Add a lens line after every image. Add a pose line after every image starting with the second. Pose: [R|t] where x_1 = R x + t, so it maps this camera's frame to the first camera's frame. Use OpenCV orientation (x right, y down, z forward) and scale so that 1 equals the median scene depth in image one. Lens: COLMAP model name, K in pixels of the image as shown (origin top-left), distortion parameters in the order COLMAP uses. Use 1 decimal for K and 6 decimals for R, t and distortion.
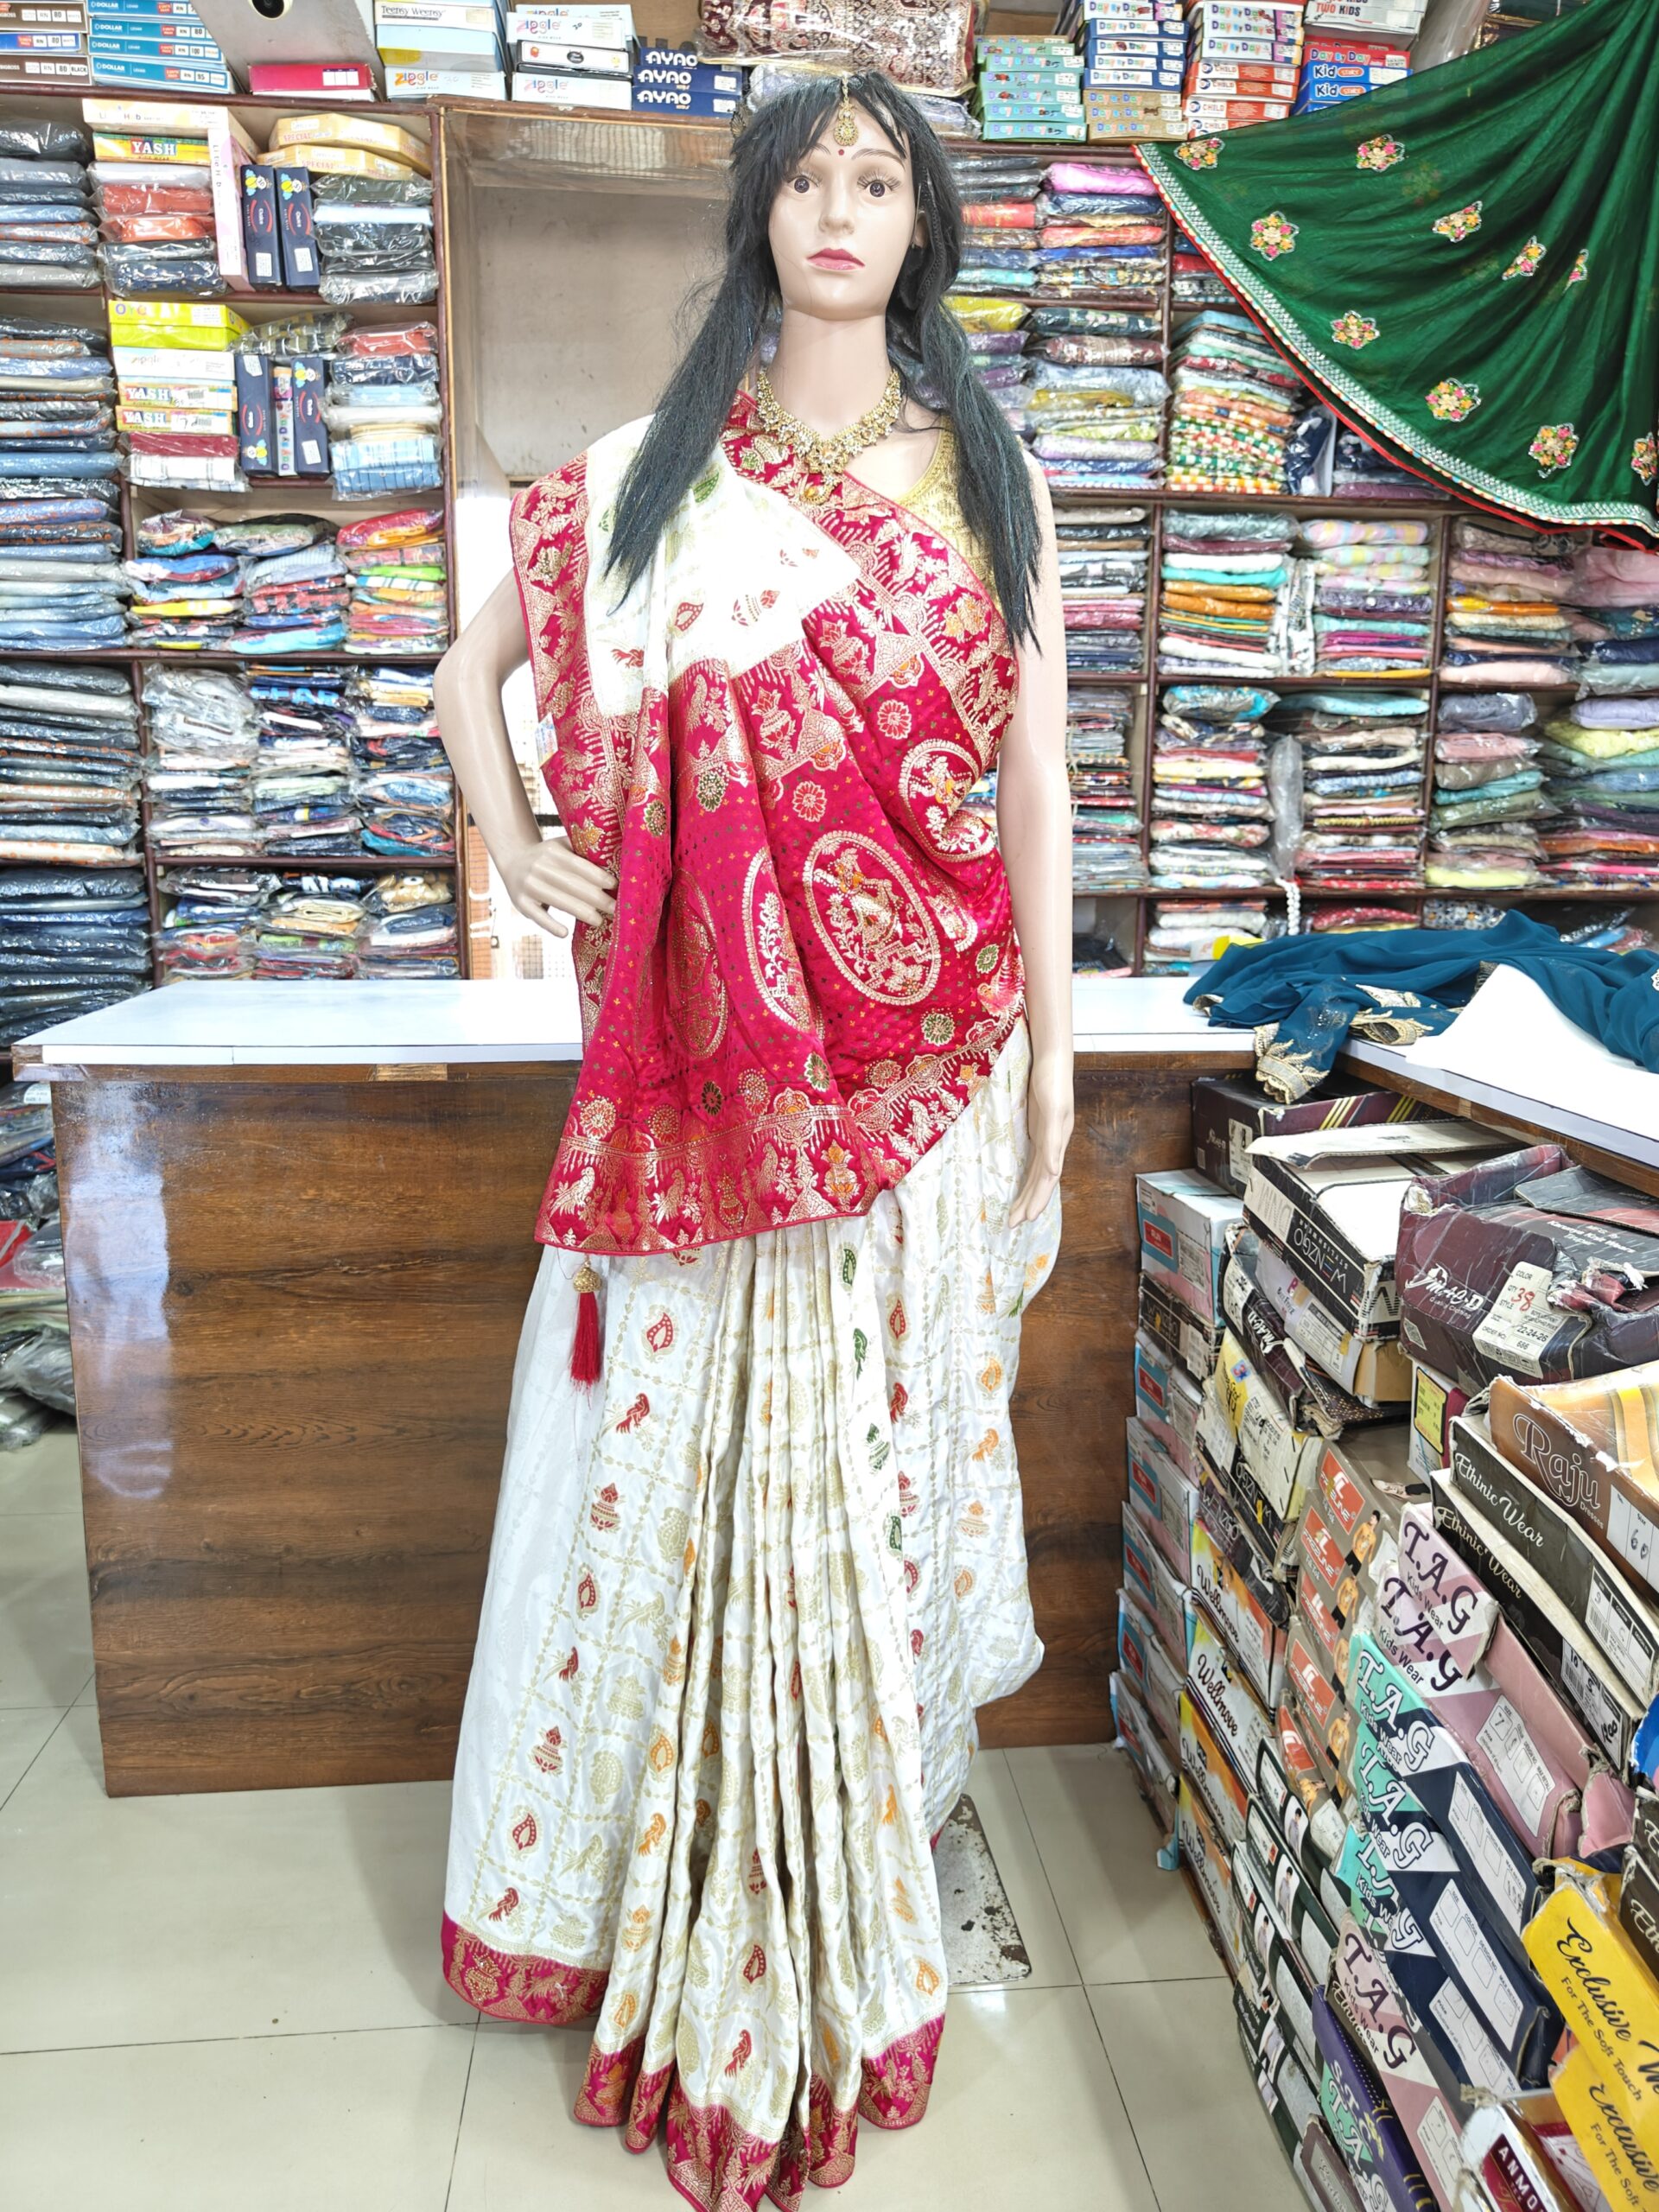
lens RADIAL K [[1576.5, 0, 830.7], [0, 1576.5, 1094.9], [0, 0, 1]] dist [-0.000162, -0.011182]
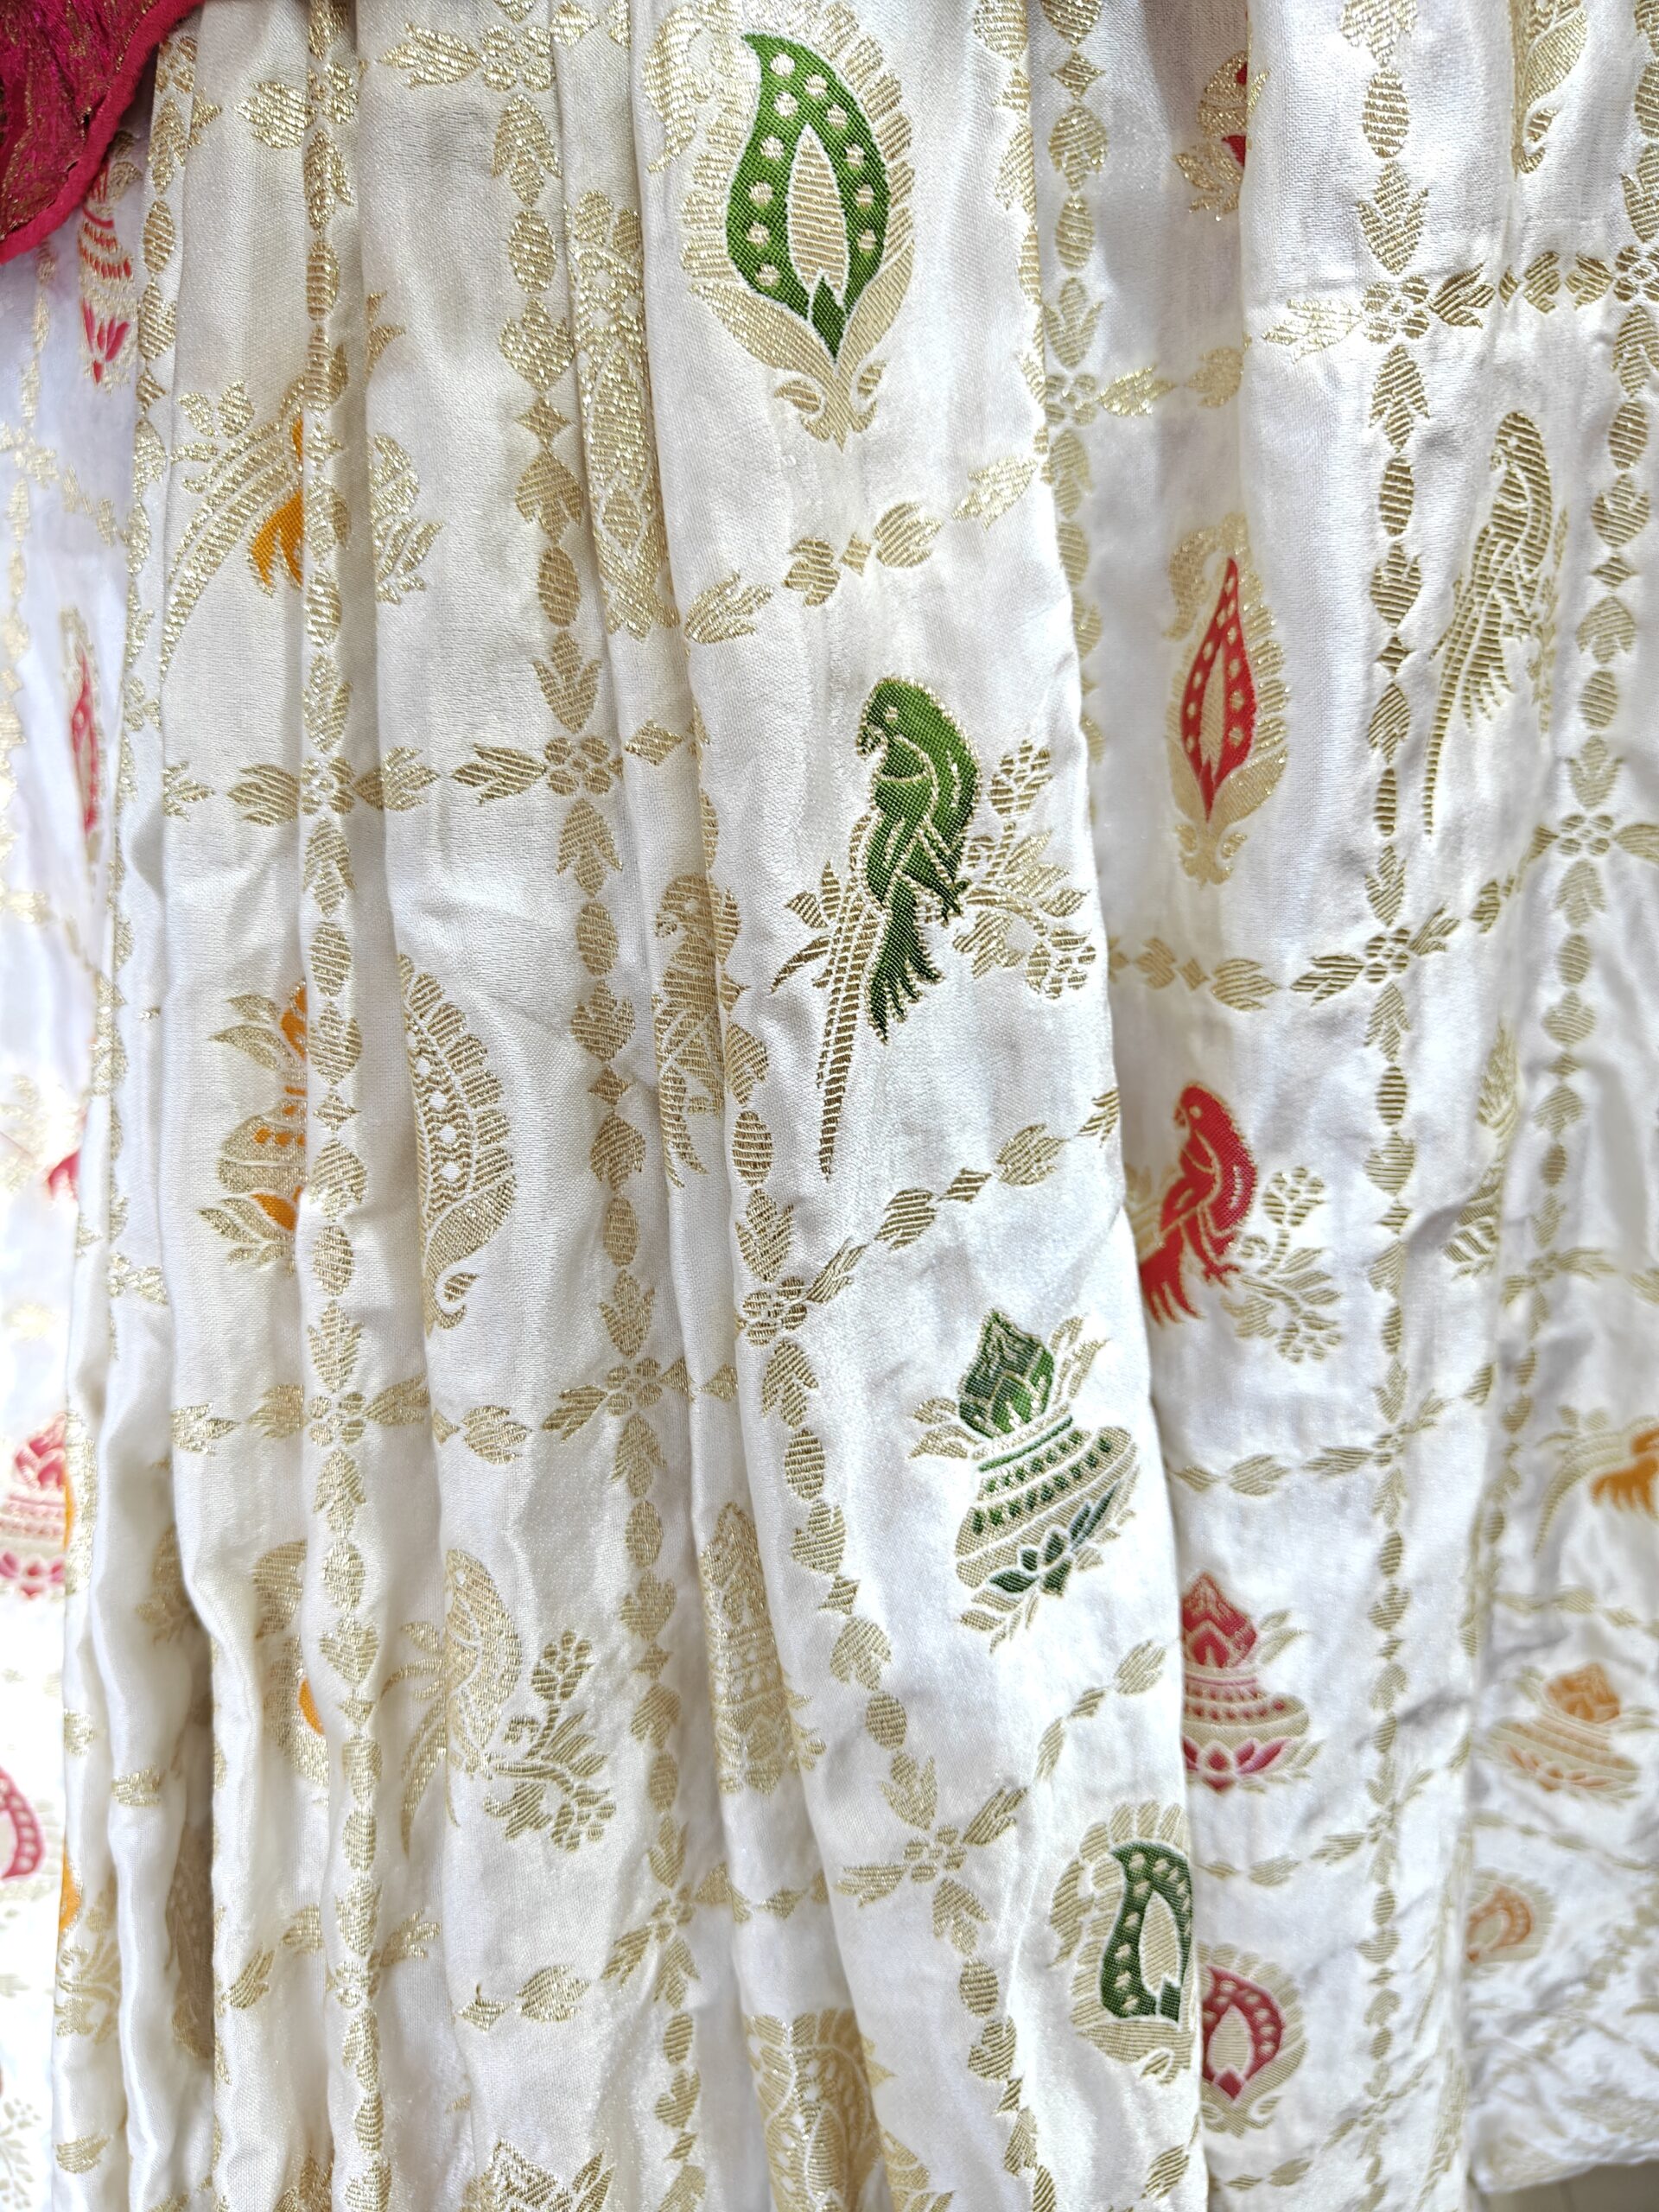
lens RADIAL K [[1576.5, 0, 830.8], [0, 1576.5, 1104.0], [0, 0, 1]] dist [-0.000162, -0.011182]
pose [[0.949015, 0.062296, -0.309015, 0.042699], [-0.015535, 0.988330, 0.151534, 0.119266], [0.314849, -0.139007, 0.938908, 0.621070]]
